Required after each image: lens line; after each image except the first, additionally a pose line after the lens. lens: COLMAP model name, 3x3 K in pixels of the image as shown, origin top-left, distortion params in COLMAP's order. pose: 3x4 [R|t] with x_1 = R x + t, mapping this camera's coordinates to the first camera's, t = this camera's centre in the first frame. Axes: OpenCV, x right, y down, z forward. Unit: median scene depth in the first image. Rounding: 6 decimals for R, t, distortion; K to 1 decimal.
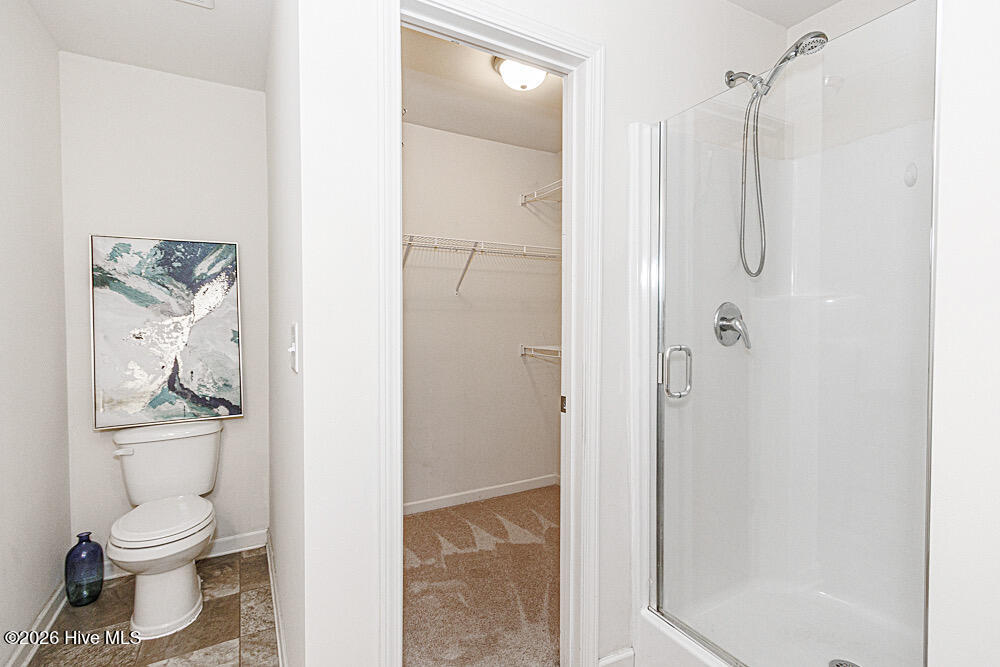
lens RADIAL K [[463.4, 0, 496.9], [0, 463.4, 335.7], [0, 0, 1]] dist [0.009697, -0.002900]
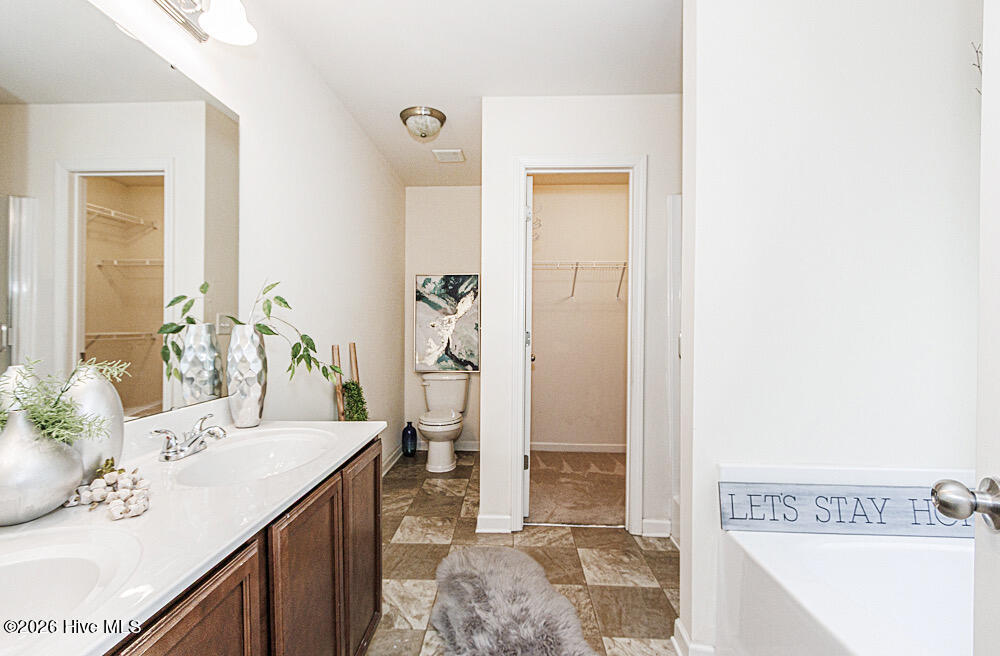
lens RADIAL K [[454.1, 0, 499.1], [0, 454.1, 325.9], [0, 0, 1]] dist [-0.002887, -0.000143]
pose [[0.862147, 0.004820, -0.506635, 0.406365], [-0.020260, 0.999483, -0.024967, 0.041994], [0.506252, 0.031789, 0.861799, -0.469207]]
